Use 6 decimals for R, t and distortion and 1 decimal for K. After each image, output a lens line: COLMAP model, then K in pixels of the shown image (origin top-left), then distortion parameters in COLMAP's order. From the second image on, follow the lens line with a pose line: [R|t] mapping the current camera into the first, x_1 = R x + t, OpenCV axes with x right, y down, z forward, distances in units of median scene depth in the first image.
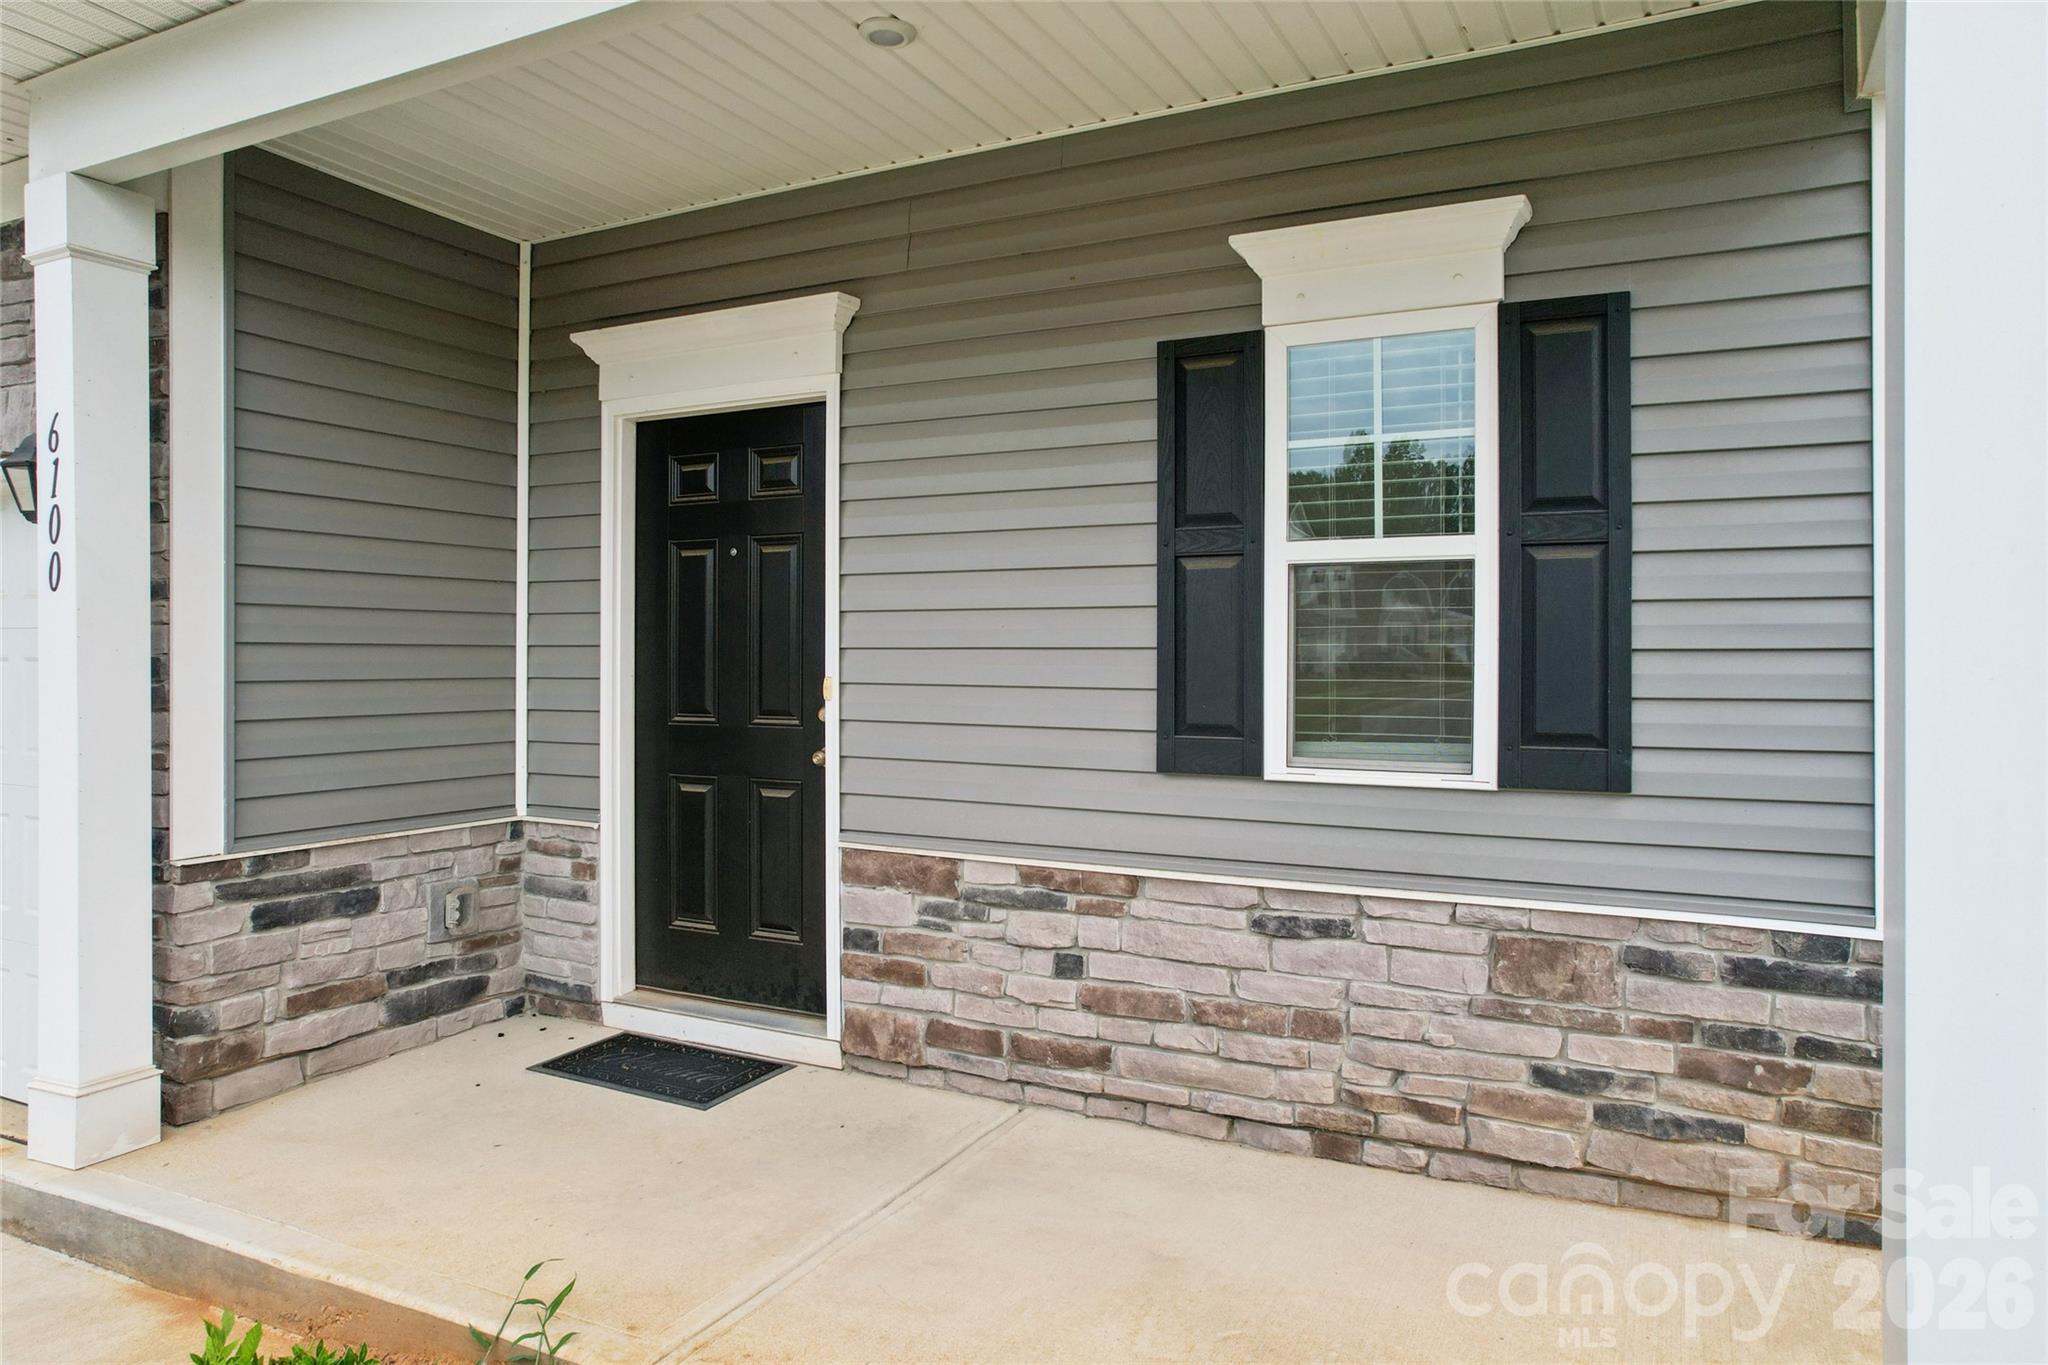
lens RADIAL K [[1312.2, 0, 1036.4], [0, 1312.2, 673.8], [0, 0, 1]] dist [-0.075154, 0.068975]
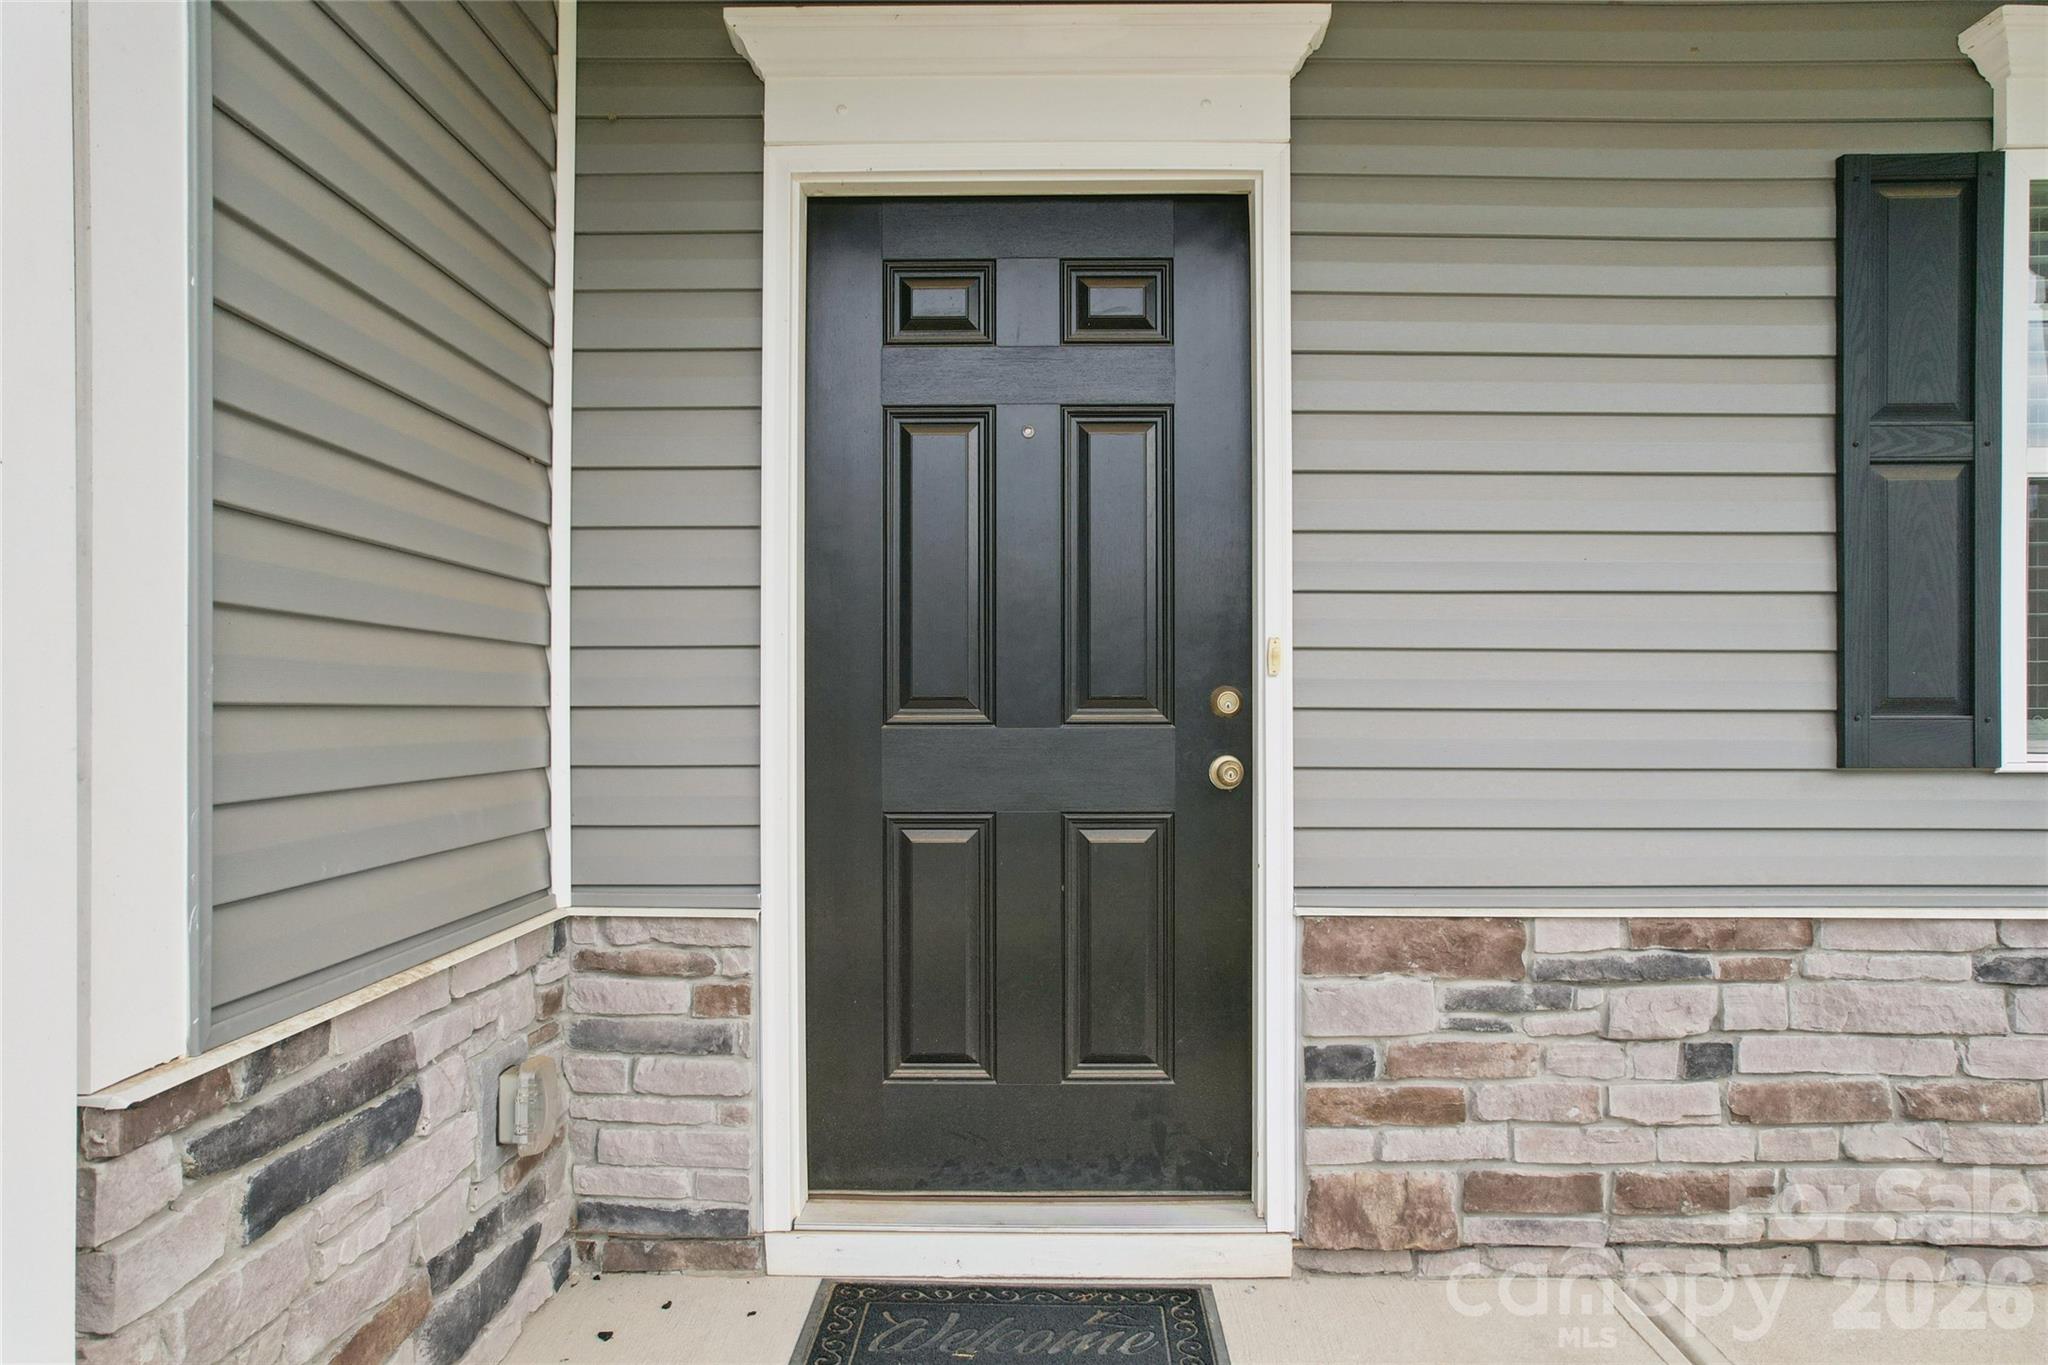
lens RADIAL K [[1311.0, 0, 1023.6], [0, 1311.0, 722.5], [0, 0, 1]] dist [-0.091884, 0.080241]
pose [[0.895407, -0.008019, 0.445177, -0.566876], [0.008452, 0.999964, 0.001014, 0.042977], [-0.445169, 0.002855, 0.895442, 0.543505]]
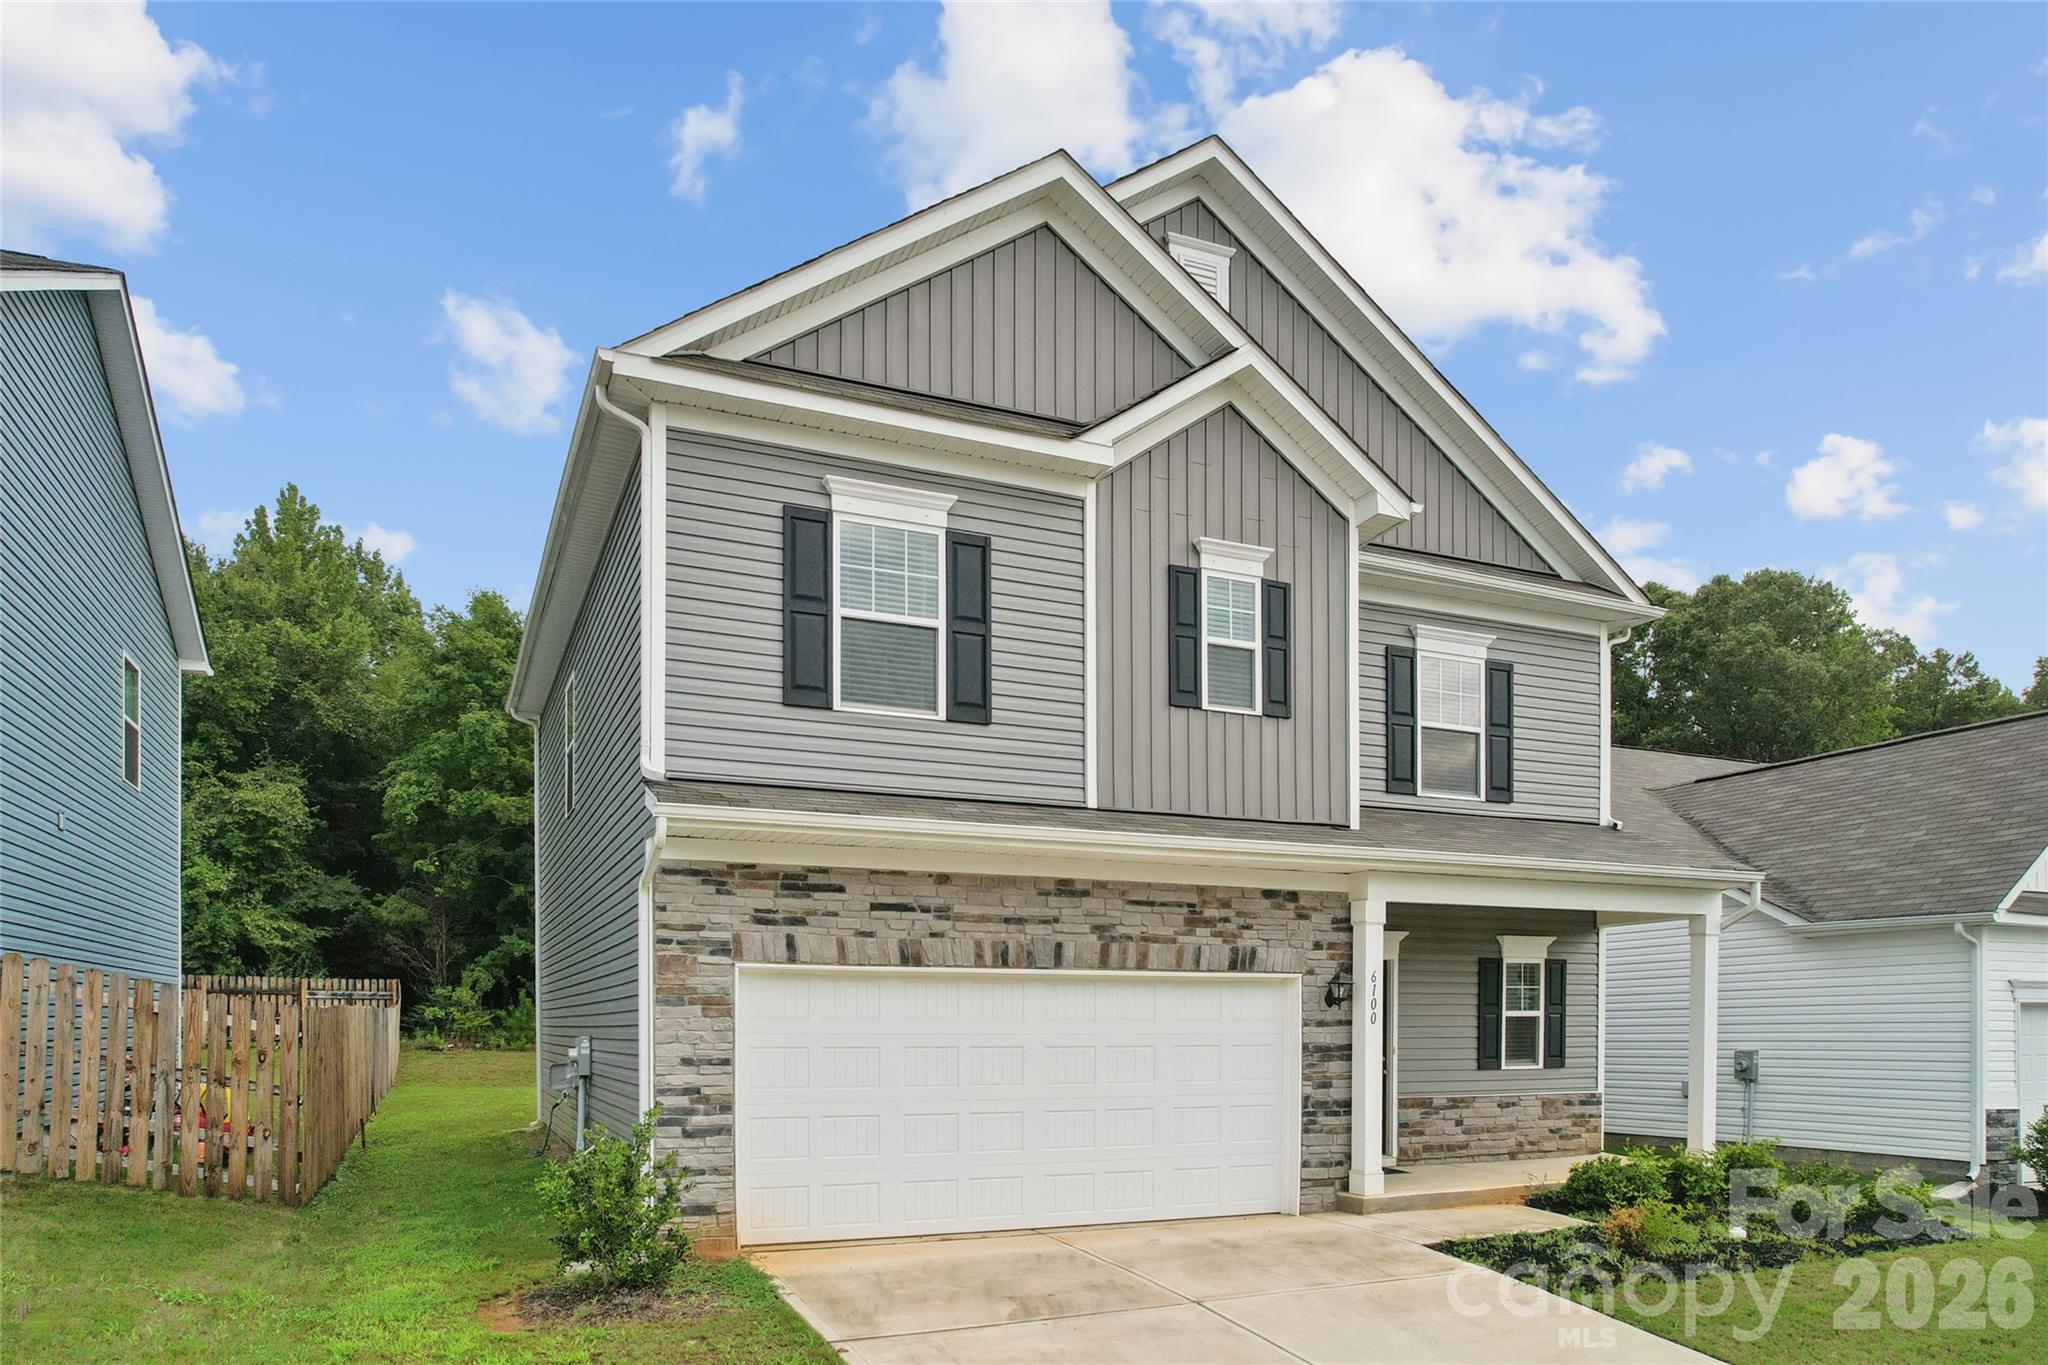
lens RADIAL K [[1369.6, 0, 1077.1], [0, 1369.6, 1044.5], [0, 0, 1]] dist [-0.037780, 0.001283]
pose [[0.616452, -0.020667, 0.787121, -3.565555], [0.009534, 0.999778, 0.018784, -0.079458], [-0.787335, -0.004075, 0.616512, -0.517830]]
